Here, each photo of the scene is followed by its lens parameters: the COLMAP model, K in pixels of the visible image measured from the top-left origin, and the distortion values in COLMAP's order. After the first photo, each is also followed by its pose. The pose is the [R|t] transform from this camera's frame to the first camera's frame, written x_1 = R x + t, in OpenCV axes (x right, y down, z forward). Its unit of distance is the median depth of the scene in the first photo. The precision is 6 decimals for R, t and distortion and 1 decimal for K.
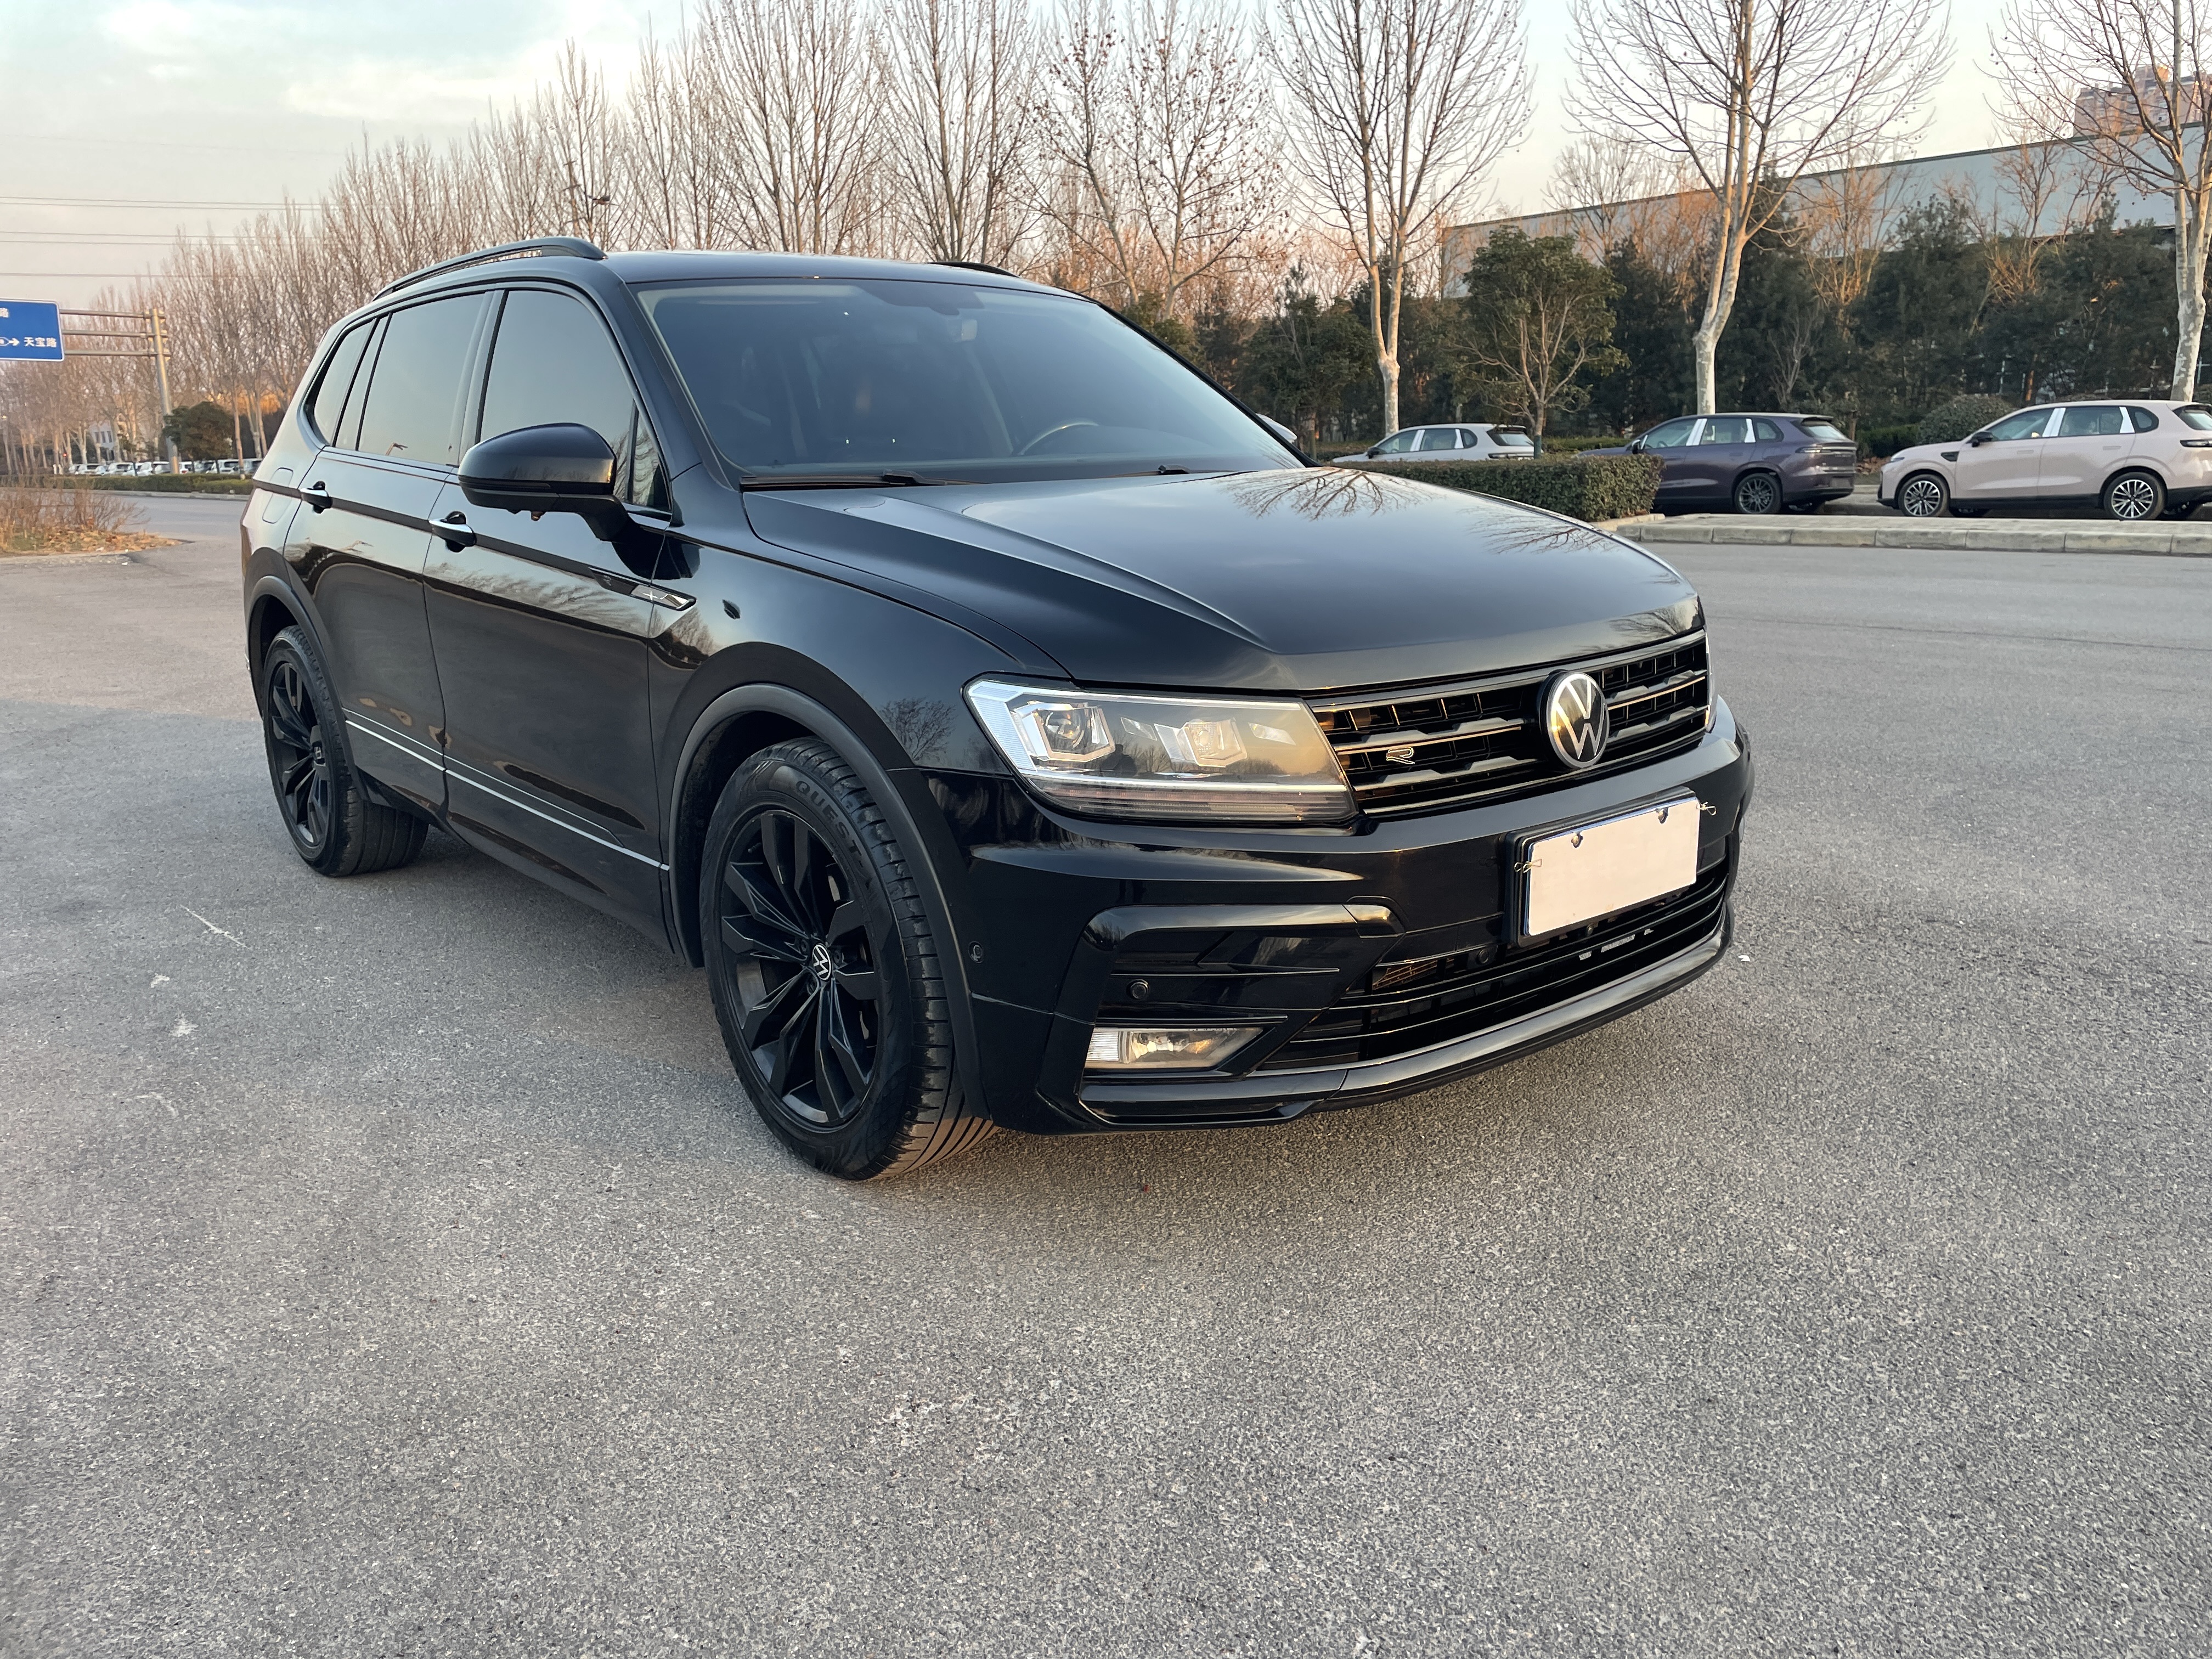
lens RADIAL K [[1666.5, 0, 1116.2], [0, 1666.5, 822.3], [0, 0, 1]] dist [0.096402, -0.115437]
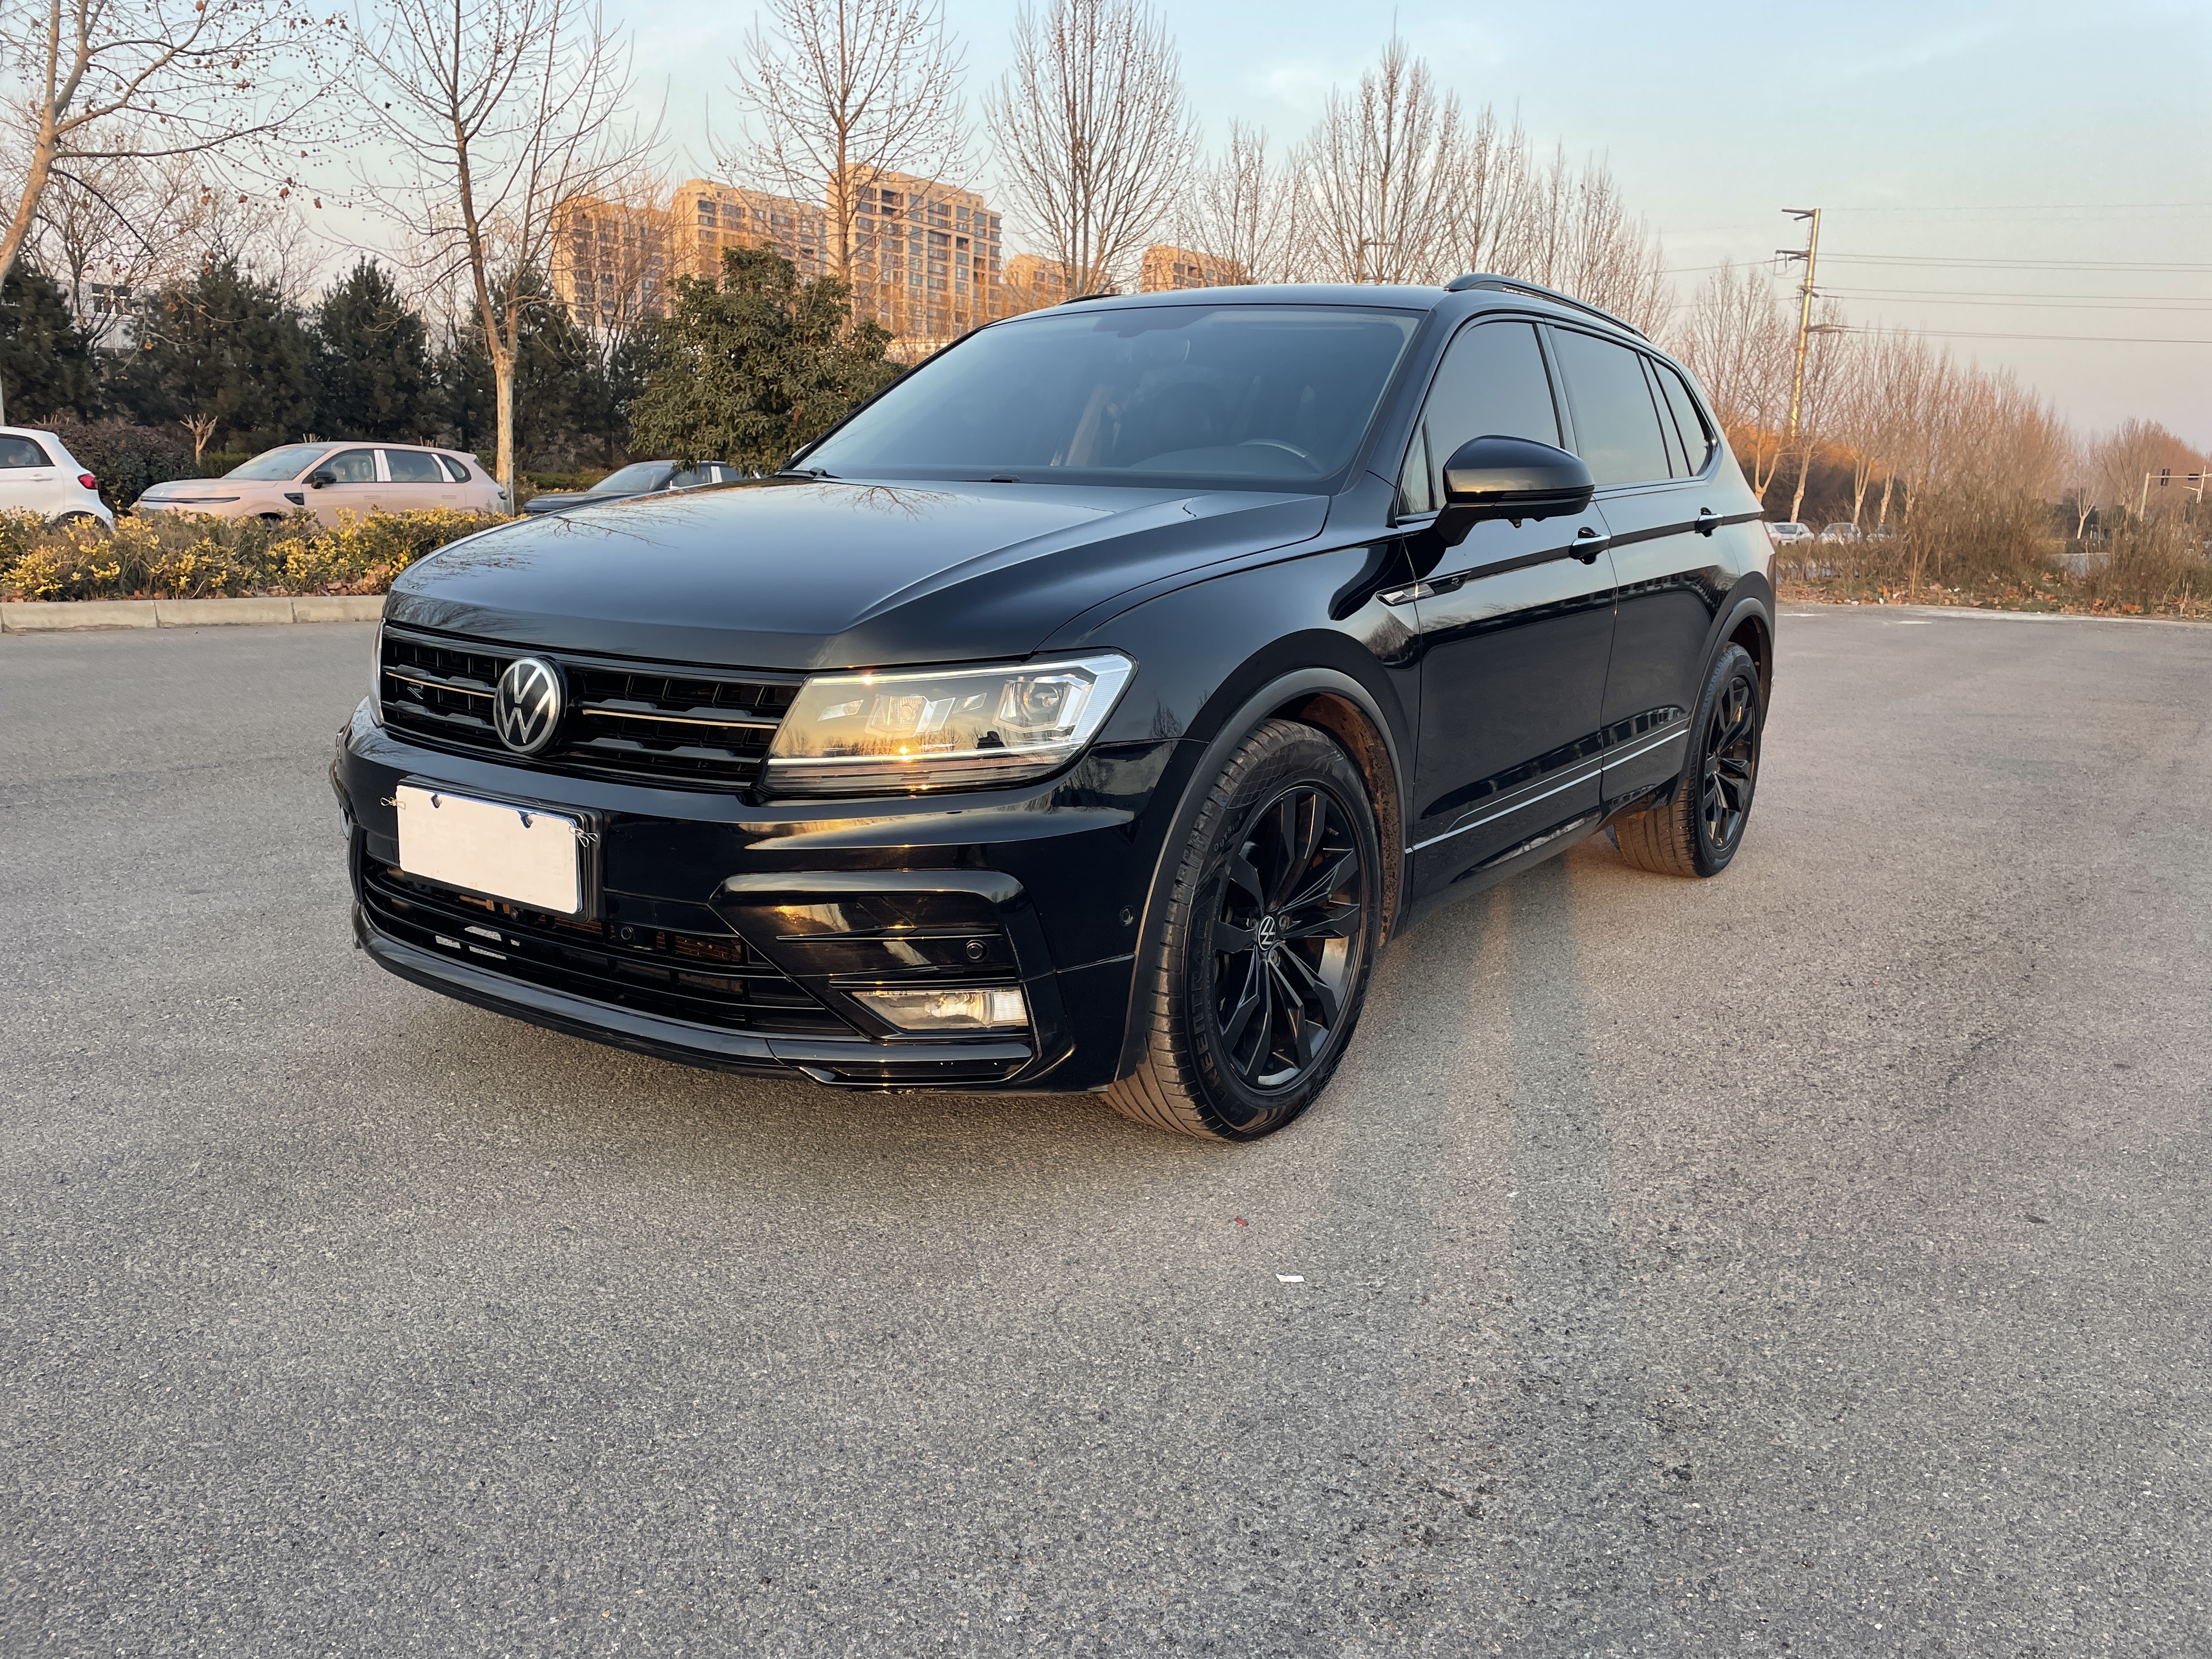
lens RADIAL K [[1666.5, 0, 1109.4], [0, 1666.5, 835.0], [0, 0, 1]] dist [0.096402, -0.115437]
pose [[0.249185, 0.218713, -0.943436, 1.193429], [-0.252915, 0.955056, 0.154606, -0.206944], [0.934848, 0.200083, 0.293302, 0.934802]]
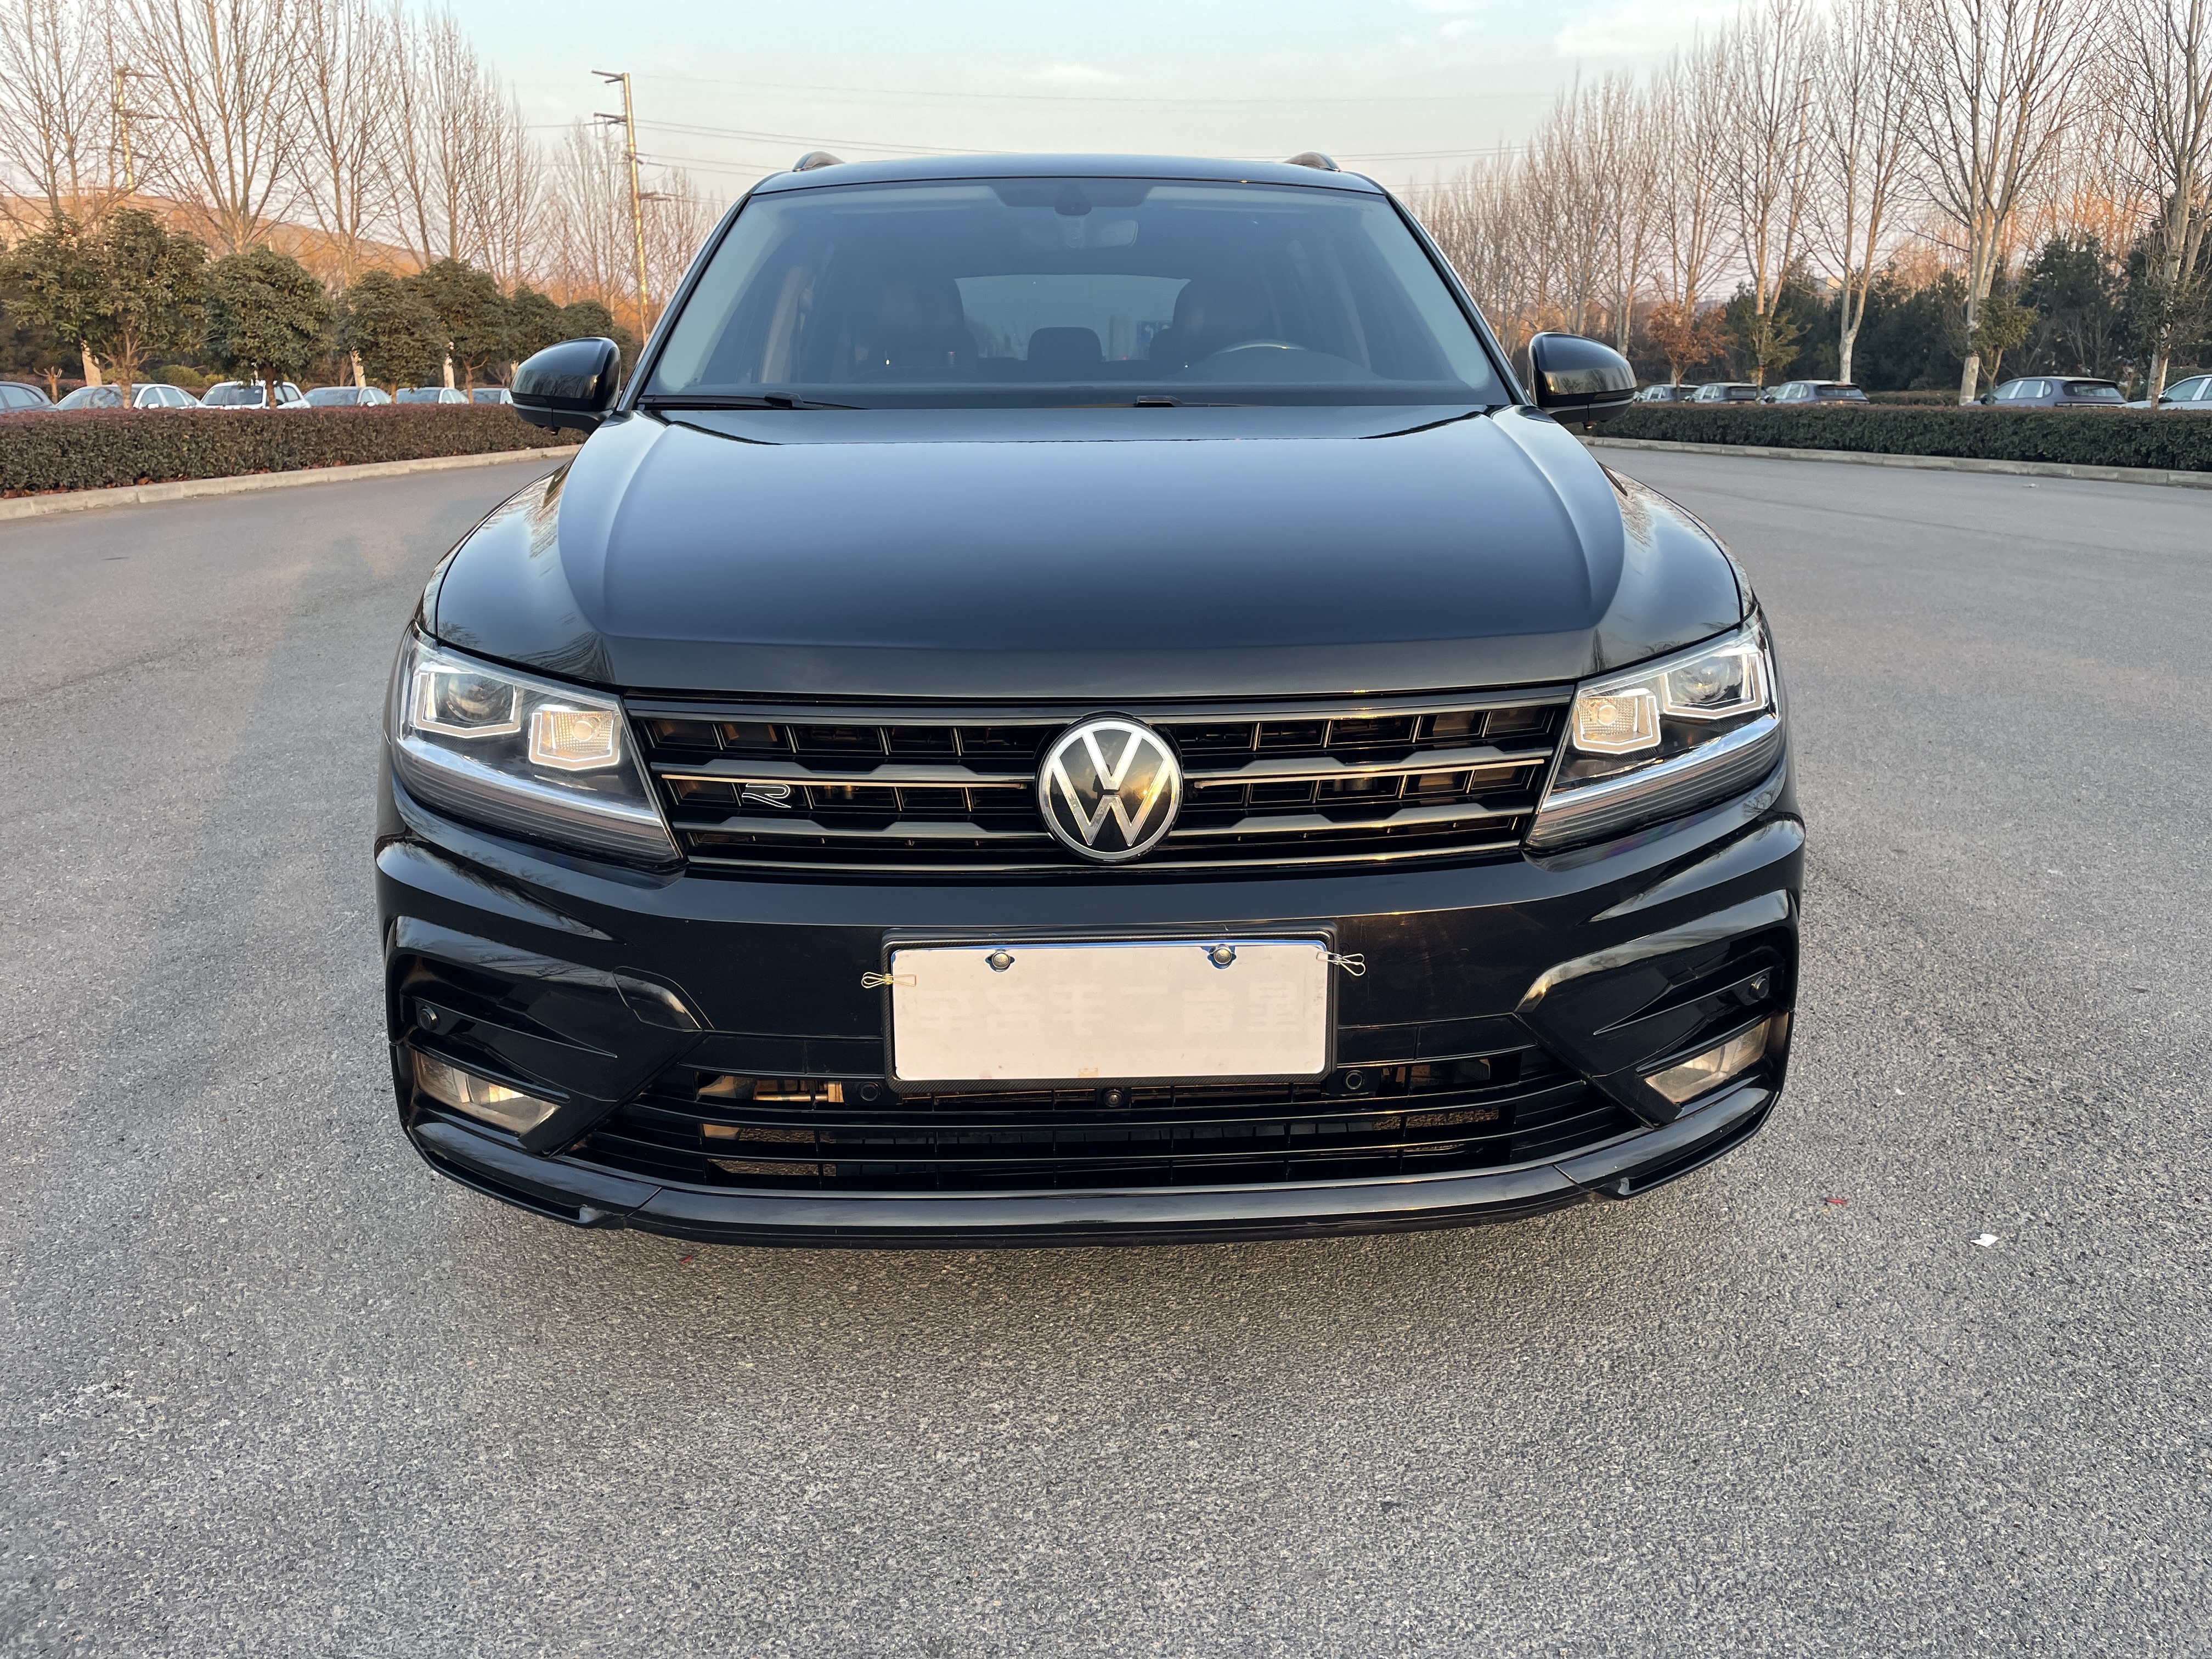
lens RADIAL K [[1666.5, 0, 1123.1], [0, 1666.5, 829.4], [0, 0, 1]] dist [0.096402, -0.115437]
pose [[0.786676, 0.175200, -0.591985, 0.605262], [-0.150862, 0.984371, 0.090851, -0.095353], [0.598650, 0.017838, 0.800812, 0.418039]]
